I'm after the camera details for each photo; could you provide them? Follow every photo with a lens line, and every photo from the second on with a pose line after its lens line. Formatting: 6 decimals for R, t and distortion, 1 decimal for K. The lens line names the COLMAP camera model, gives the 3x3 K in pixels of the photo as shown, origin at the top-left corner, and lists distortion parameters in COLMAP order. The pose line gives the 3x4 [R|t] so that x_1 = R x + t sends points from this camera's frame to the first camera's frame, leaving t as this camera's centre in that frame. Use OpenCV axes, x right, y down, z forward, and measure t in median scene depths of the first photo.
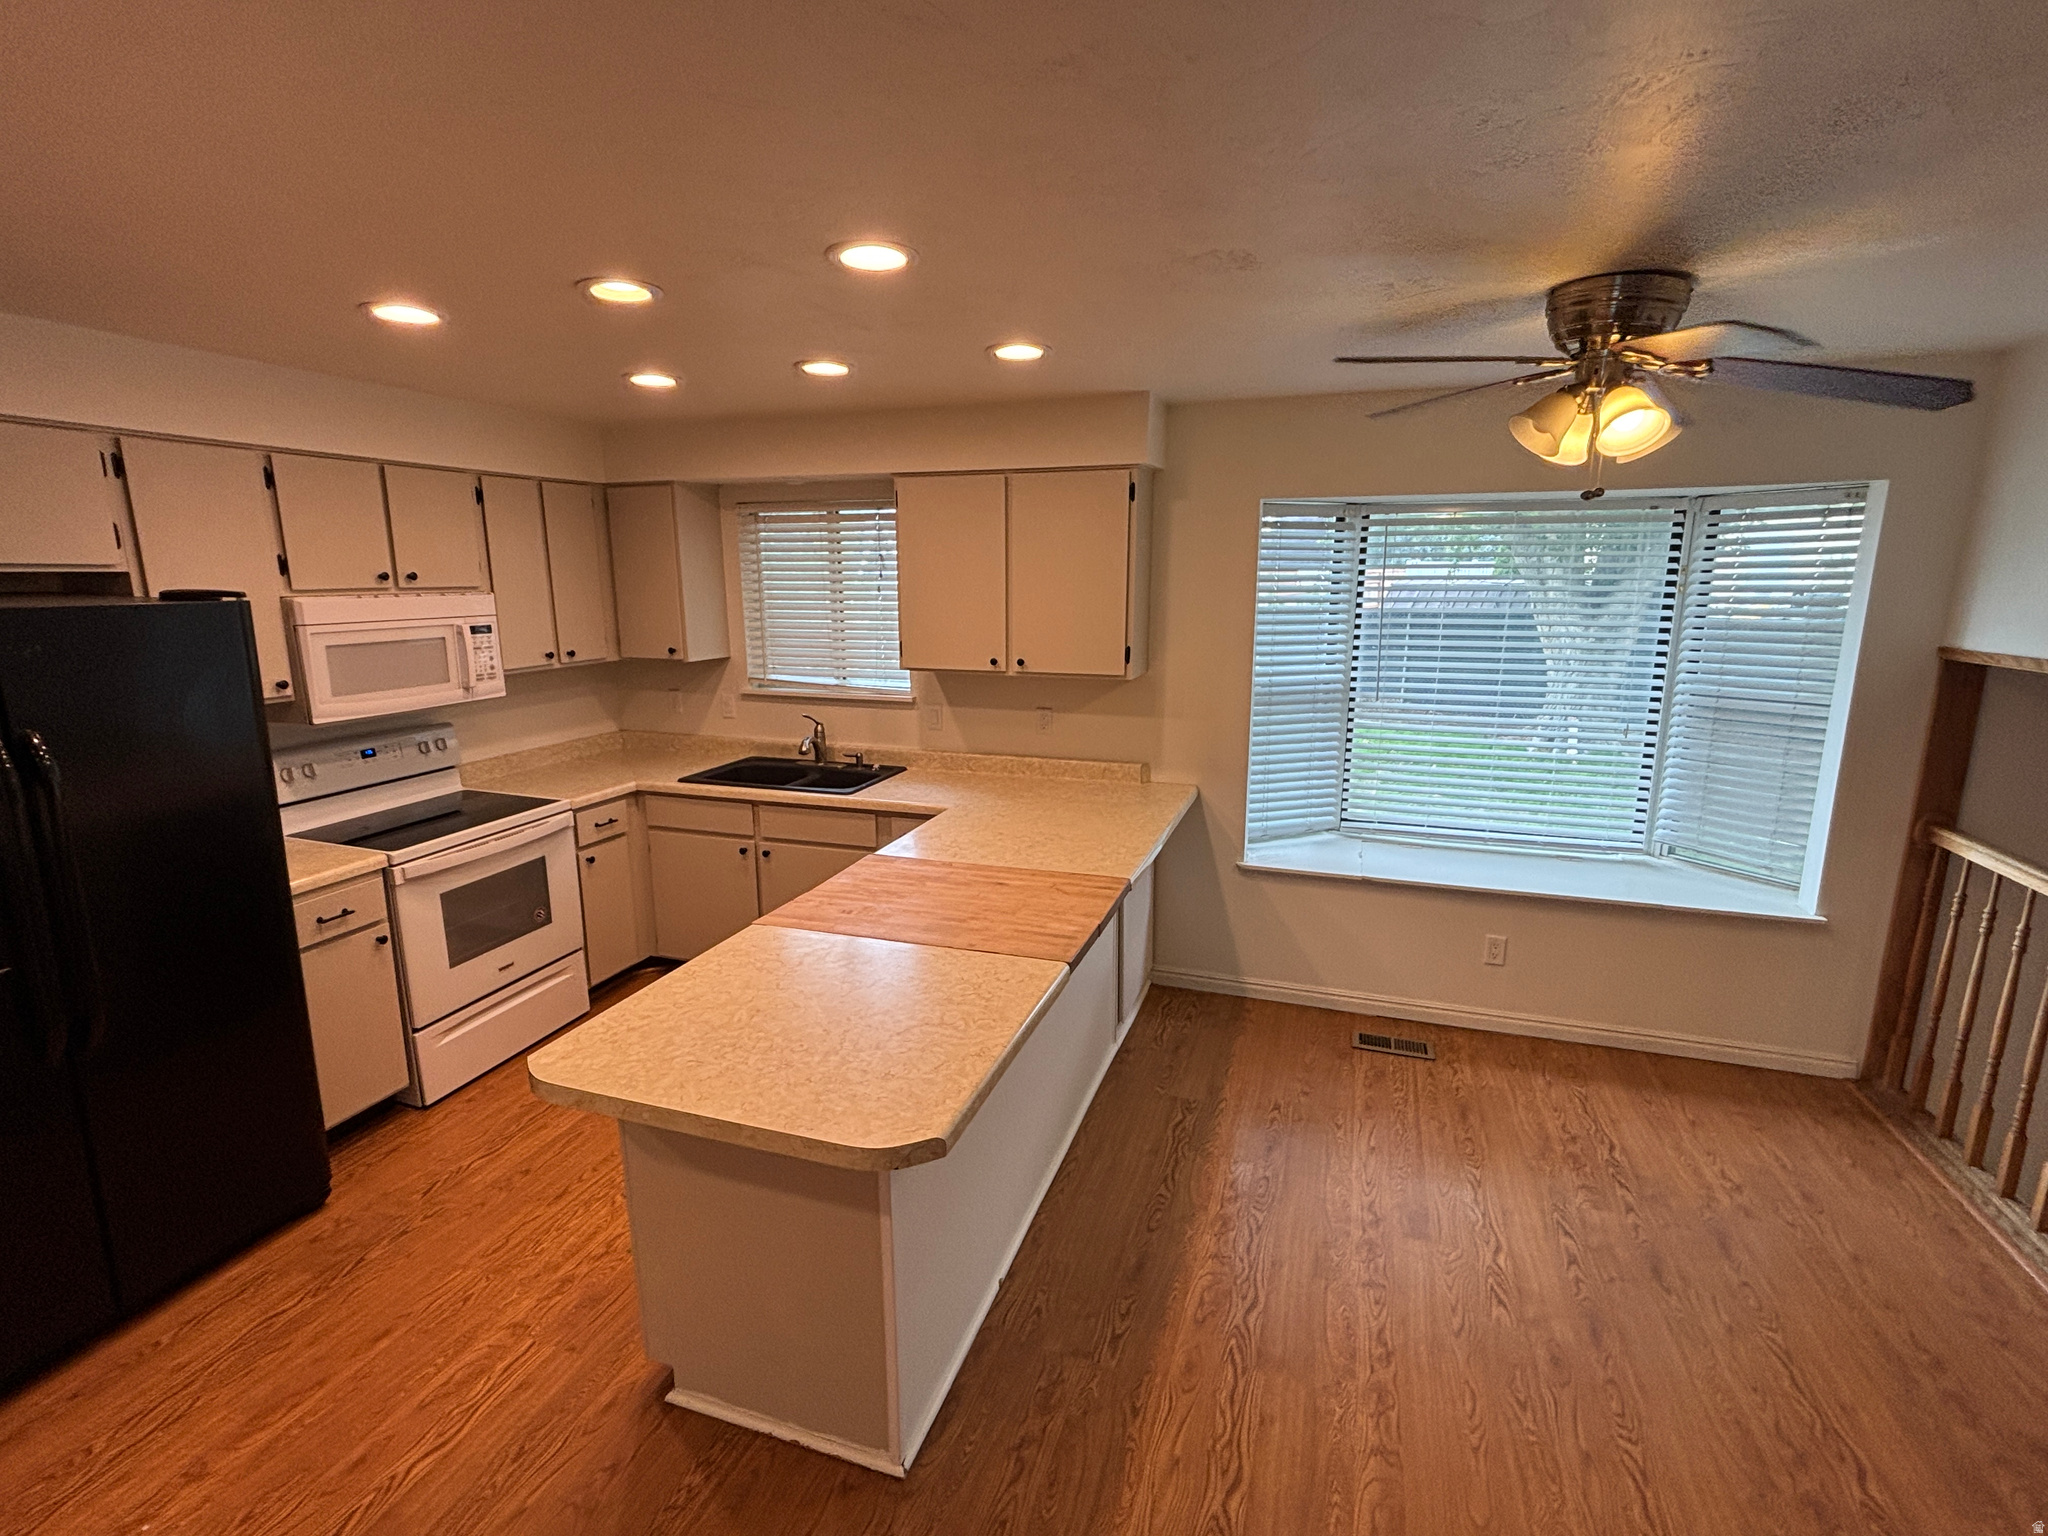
lens RADIAL K [[943.2, 0, 1021.1], [0, 943.2, 763.6], [0, 0, 1]] dist [0.002211, 0.001389]
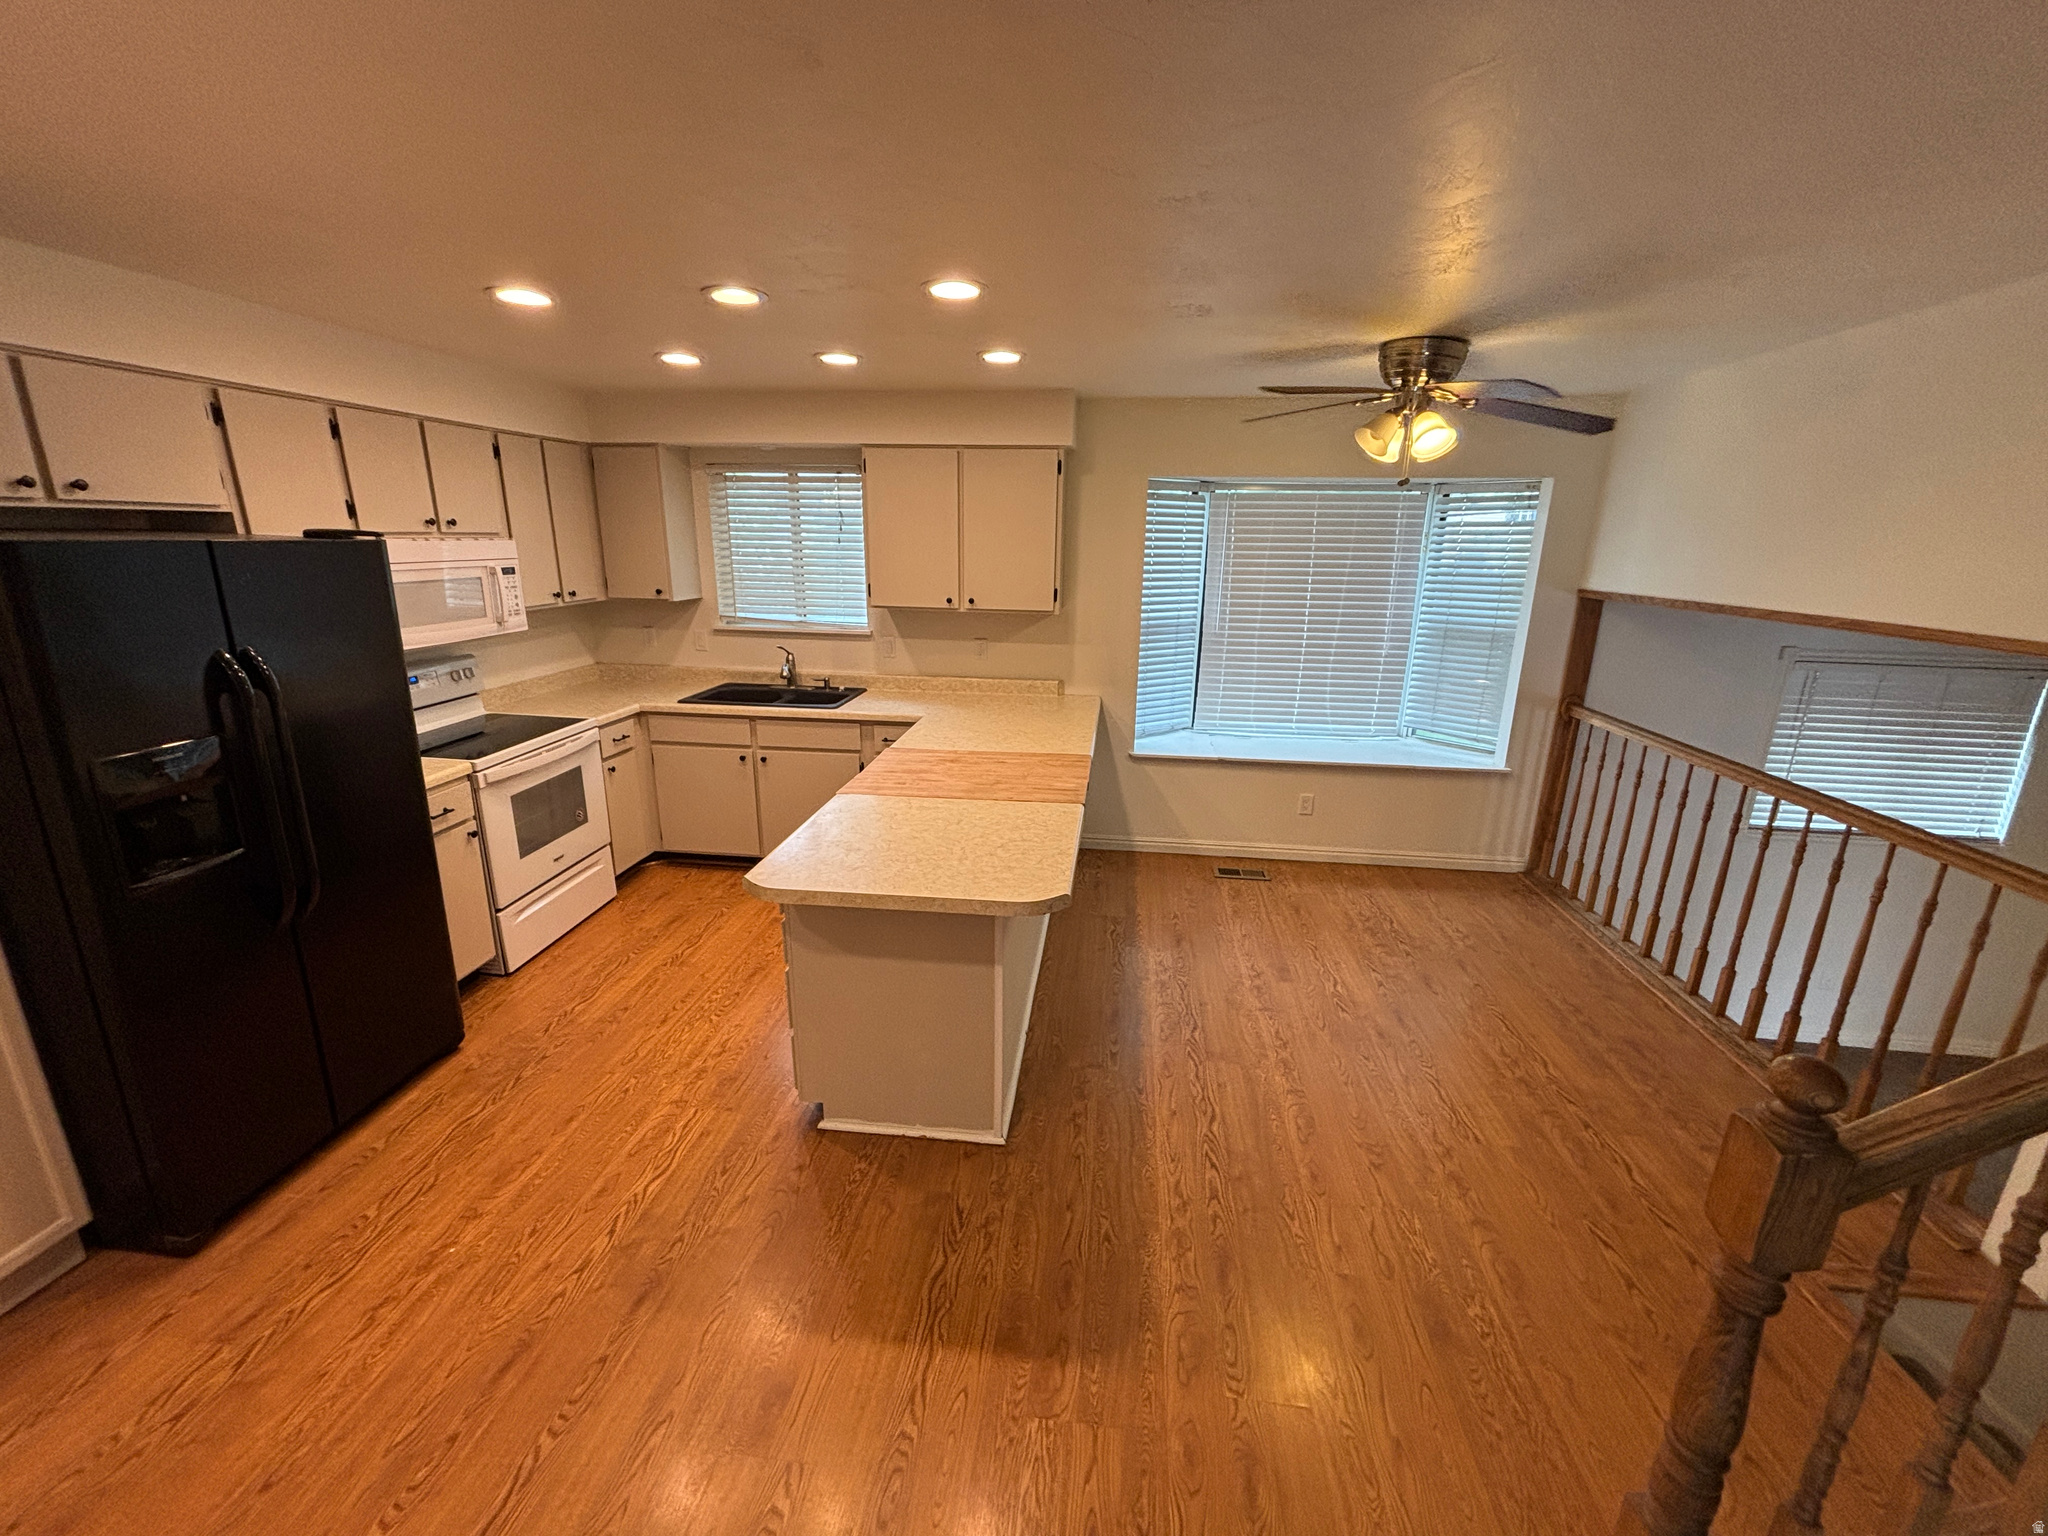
lens RADIAL K [[821.0, 0, 1021.7], [0, 821.0, 764.9], [0, 0, 1]] dist [-0.000845, 0.000763]
pose [[0.977507, -0.040176, 0.207040, -0.187674], [0.024448, 0.996656, 0.077973, 0.032012], [-0.209480, -0.071158, 0.975220, -0.124660]]
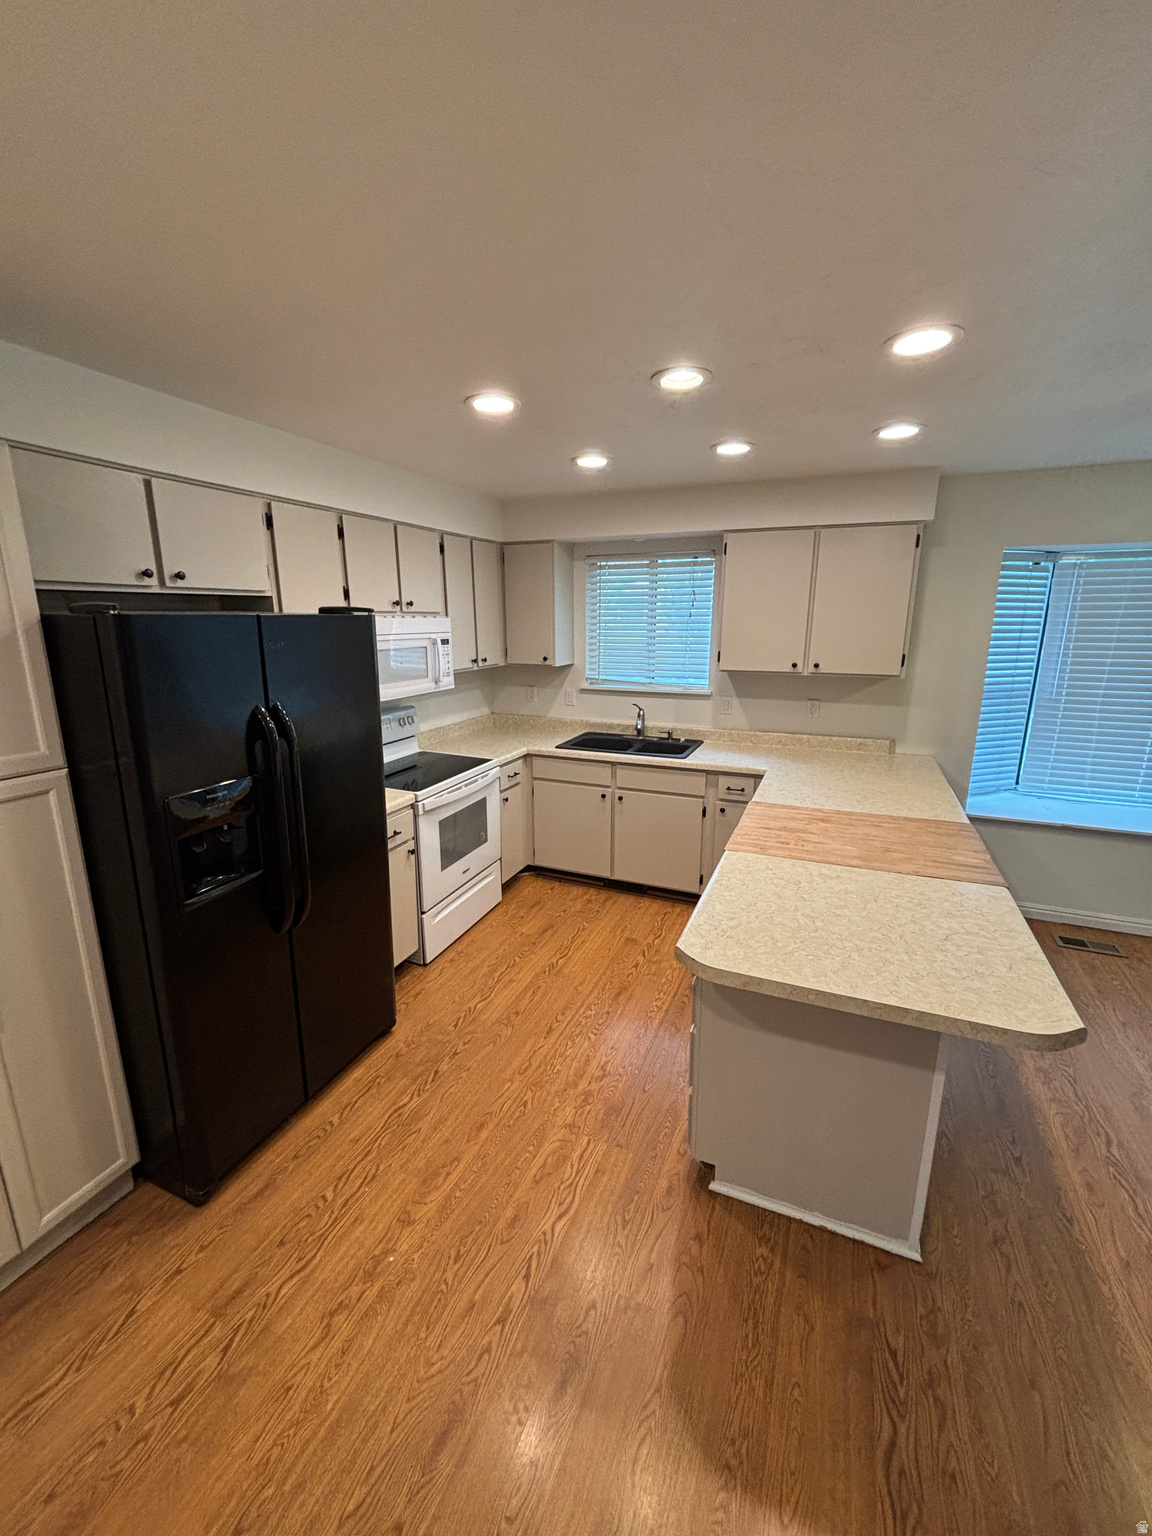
lens RADIAL K [[615.8, 0, 580.9], [0, 615.8, 765.1], [0, 0, 1]] dist [-0.000845, 0.000763]
pose [[0.997613, 0.018056, -0.066653, -0.310216], [-0.015404, 0.999077, 0.040091, 0.008340], [0.067315, -0.038968, 0.996970, 0.062035]]
